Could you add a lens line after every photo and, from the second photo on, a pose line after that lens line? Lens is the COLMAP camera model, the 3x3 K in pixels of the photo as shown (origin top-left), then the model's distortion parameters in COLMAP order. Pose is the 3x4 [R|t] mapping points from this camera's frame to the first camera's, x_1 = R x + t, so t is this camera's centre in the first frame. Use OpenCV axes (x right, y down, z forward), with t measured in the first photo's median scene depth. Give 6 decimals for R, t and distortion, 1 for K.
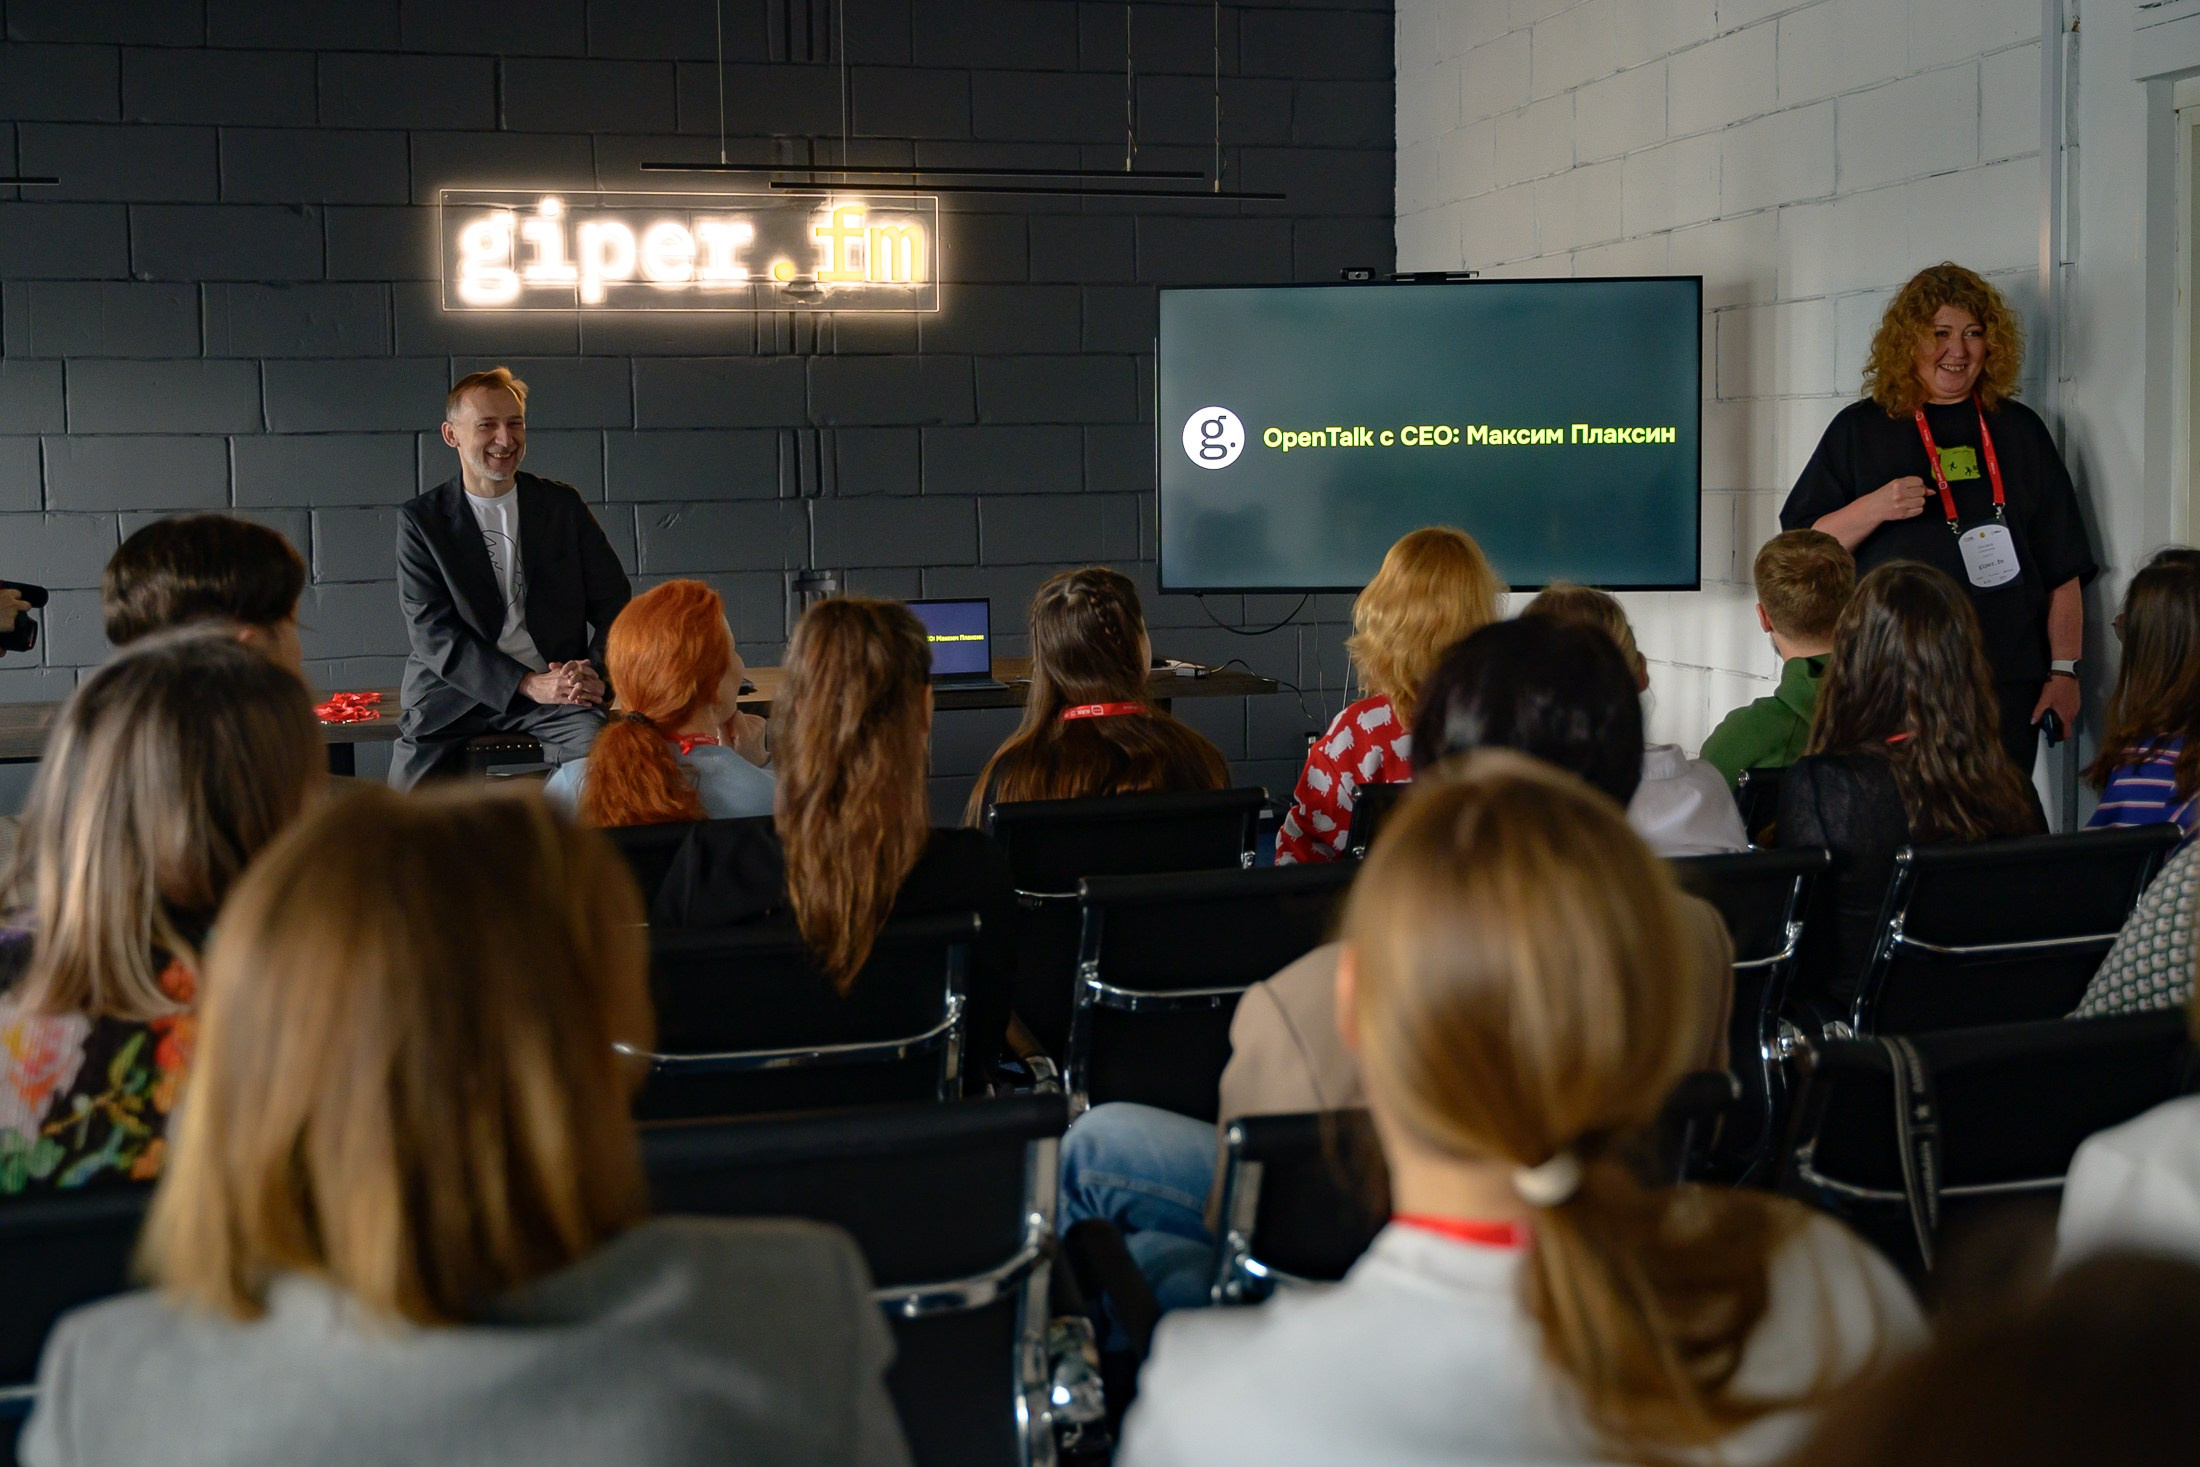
lens RADIAL K [[2360.5, 0, 1095.5], [0, 2360.5, 614.6], [0, 0, 1]] dist [0.003597, -0.005983]
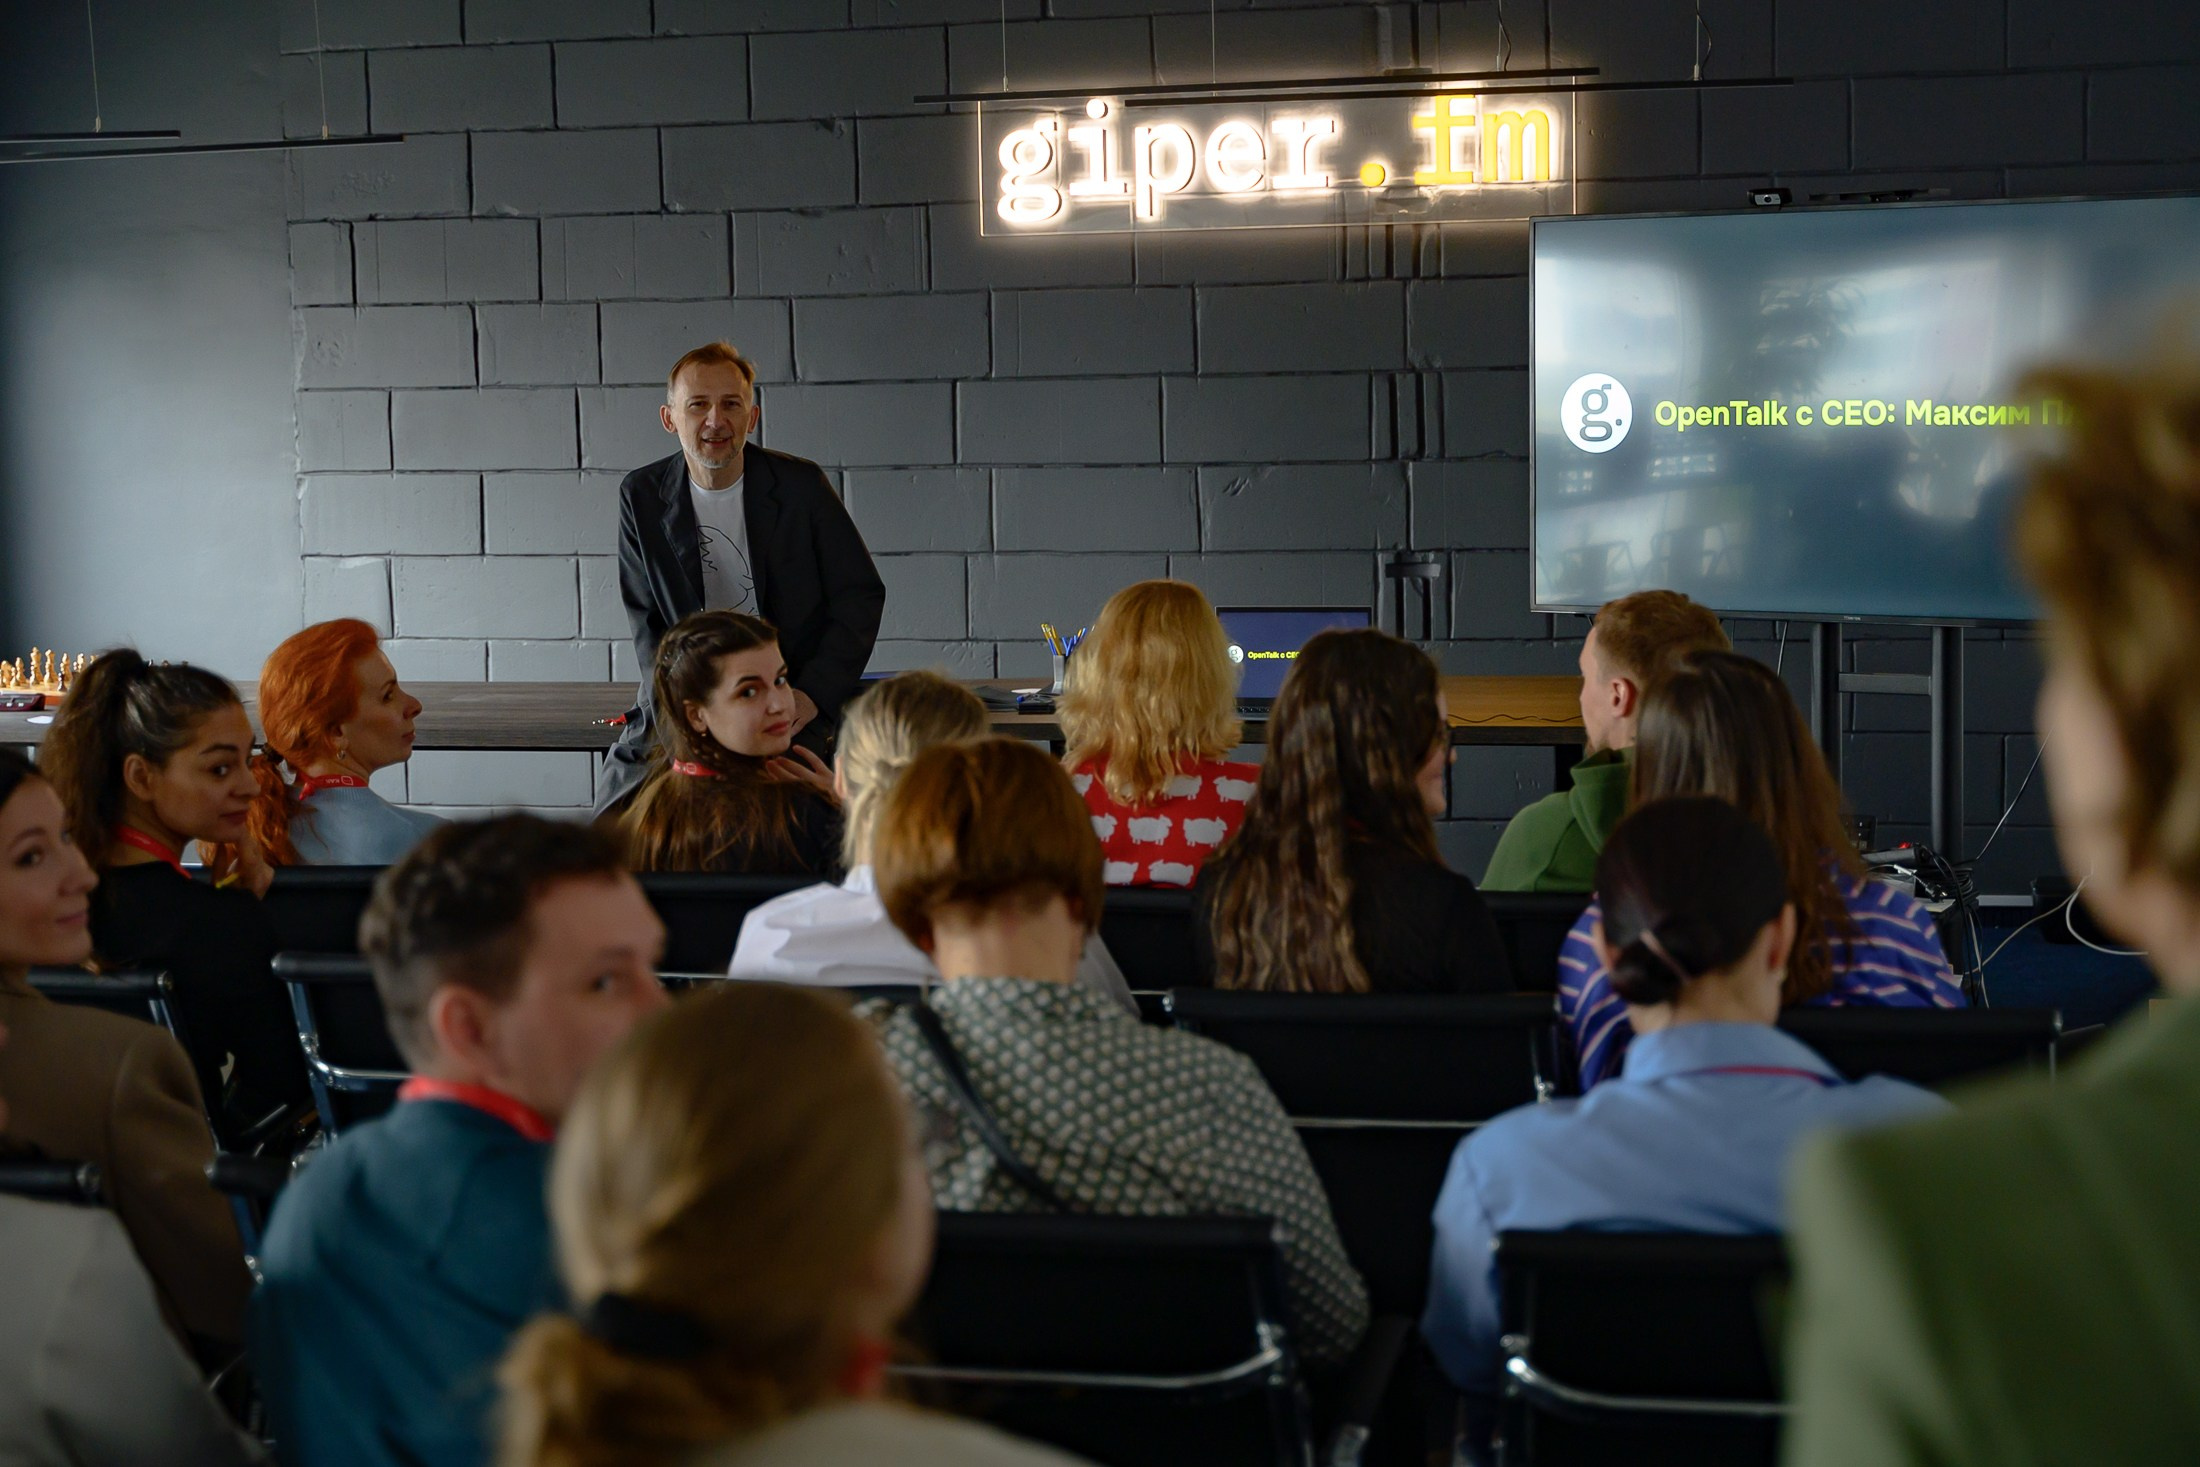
lens RADIAL K [[3253.9, 0, 1100.0], [0, 3253.9, 733.5], [0, 0, 1]] dist [0.004496, 0.039573]
pose [[0.878582, 0.051442, -0.474813, 0.331274], [-0.022848, 0.997571, 0.065799, -0.028743], [0.477045, -0.046961, 0.877624, -0.016662]]
